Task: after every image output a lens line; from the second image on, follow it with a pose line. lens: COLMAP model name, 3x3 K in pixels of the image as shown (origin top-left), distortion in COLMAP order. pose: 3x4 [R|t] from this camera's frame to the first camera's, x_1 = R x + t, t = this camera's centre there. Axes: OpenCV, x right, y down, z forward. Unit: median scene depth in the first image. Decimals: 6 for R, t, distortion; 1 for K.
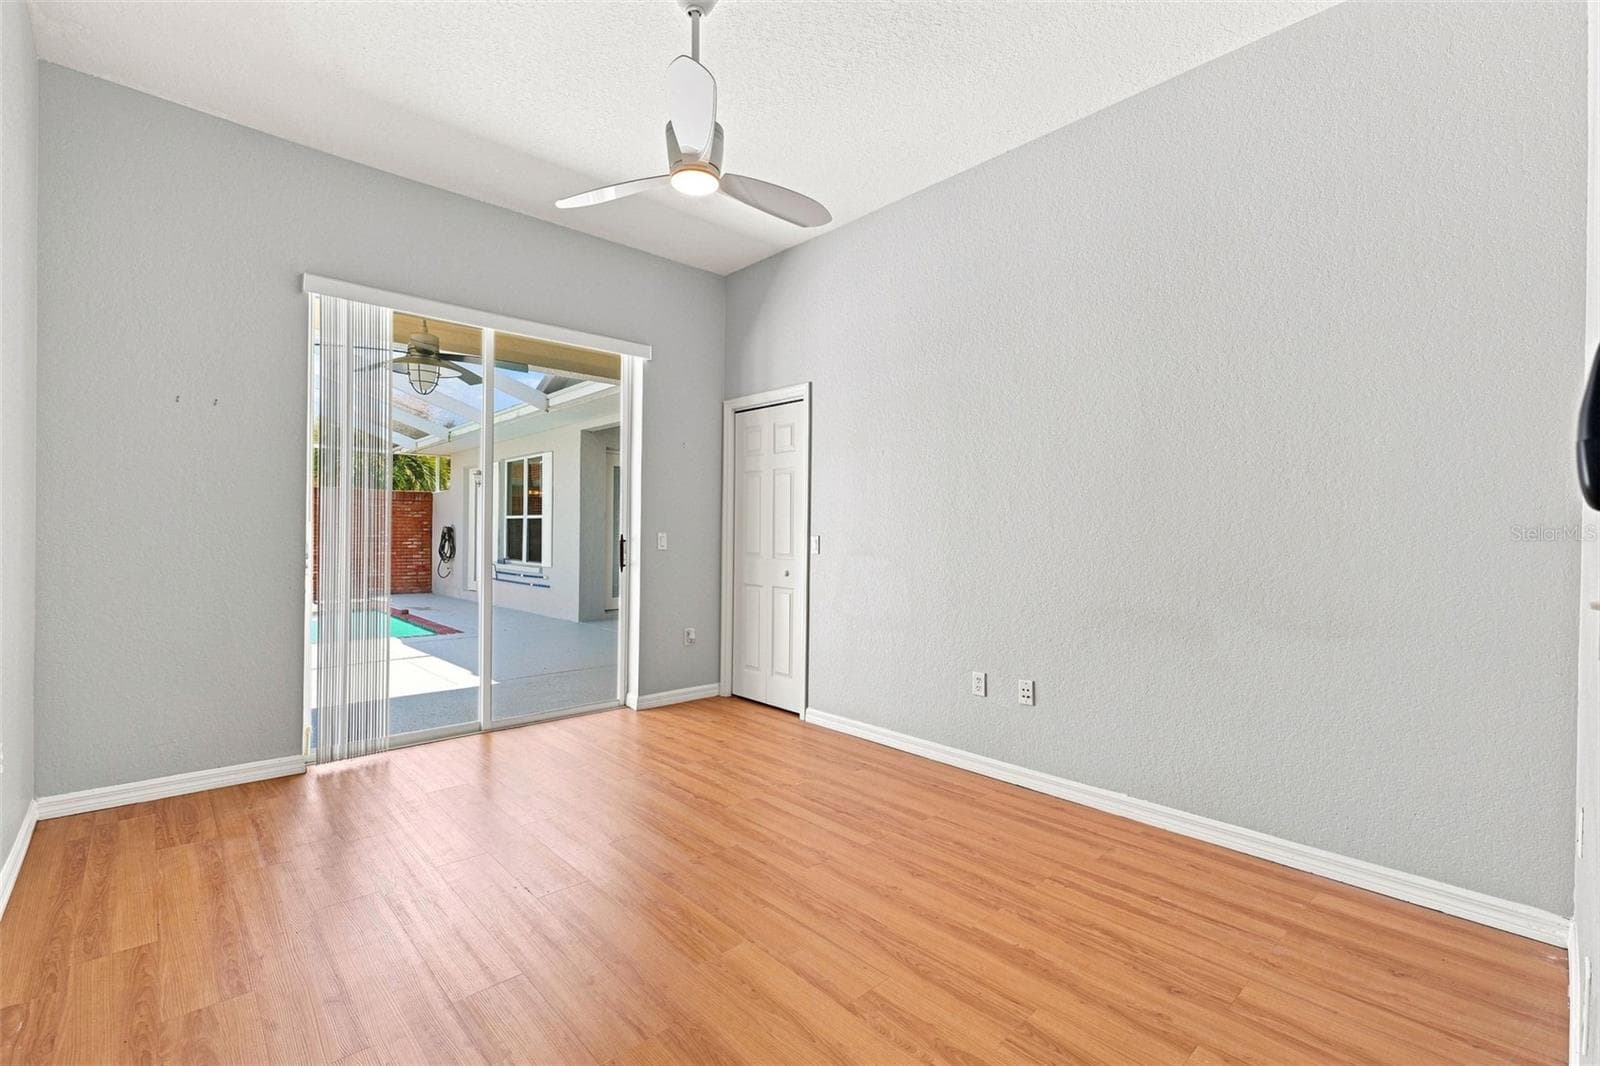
lens RADIAL K [[704.8, 0, 806.8], [0, 704.8, 535.6], [0, 0, 1]] dist [0.001262, -0.000035]
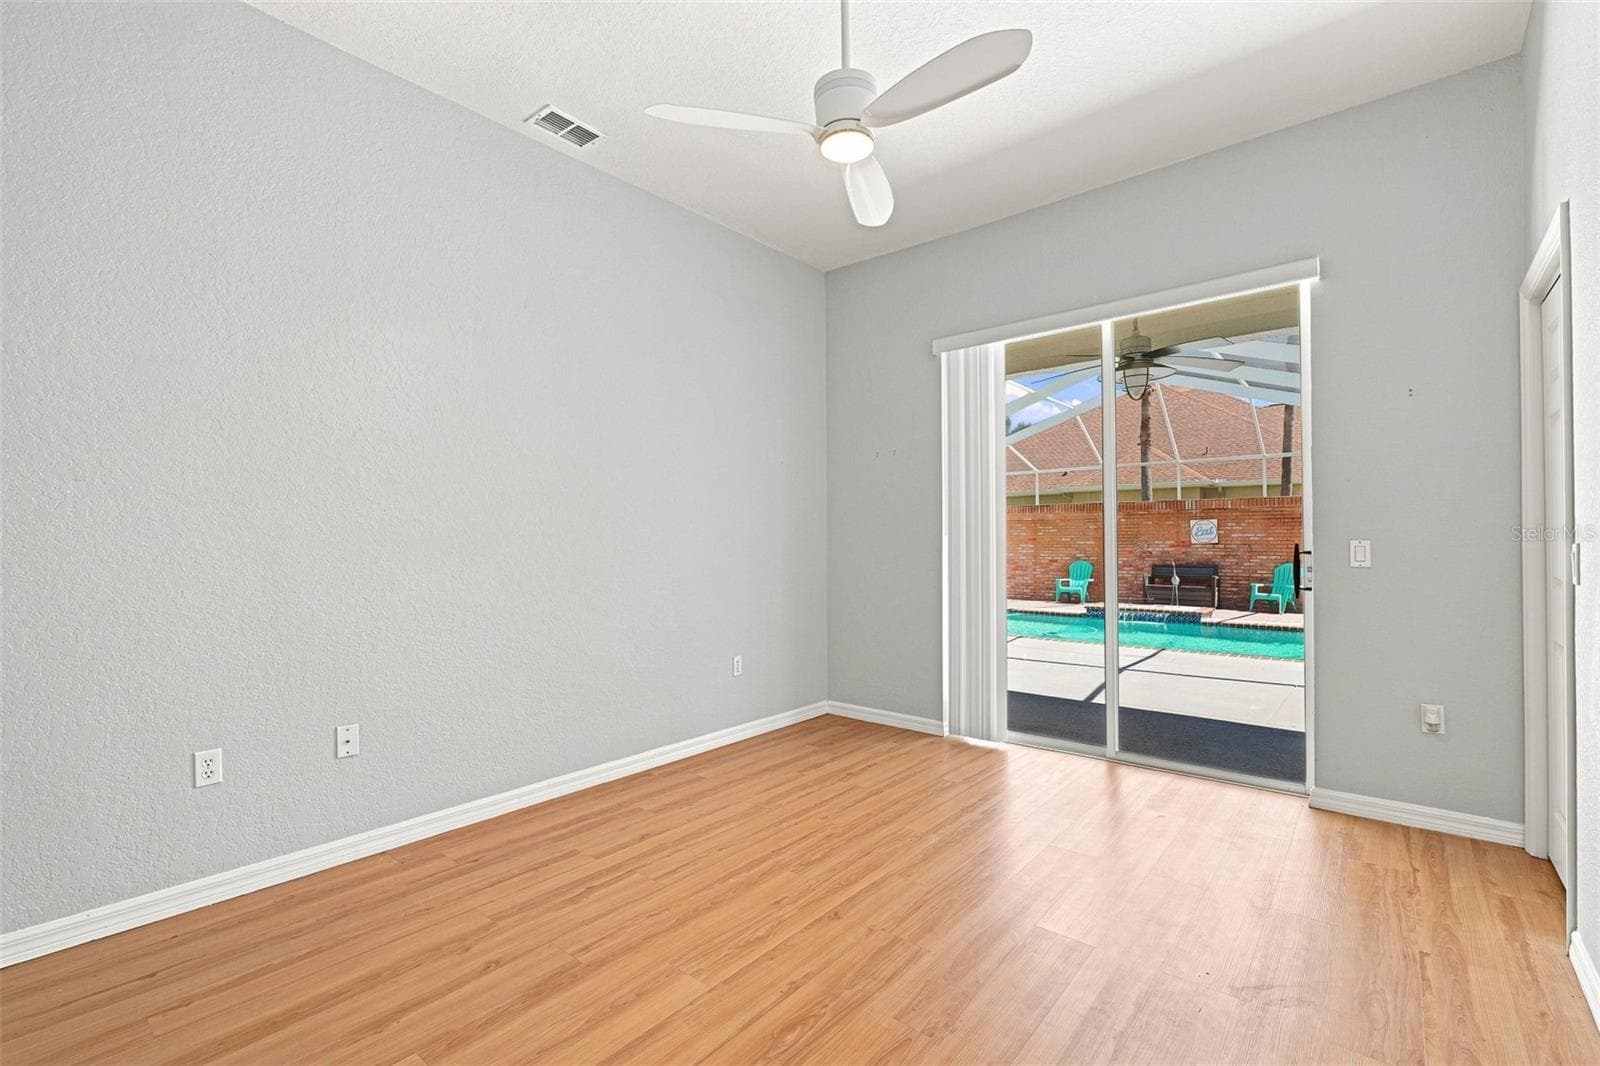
lens RADIAL K [[704.8, 0, 806.8], [0, 704.8, 535.6], [0, 0, 1]] dist [0.001262, -0.000035]
pose [[0.126856, -0.020967, -0.991700, 0.435596], [-0.000934, 0.999774, -0.021258, 0.006528], [0.991921, 0.003623, 0.126807, 0.523096]]
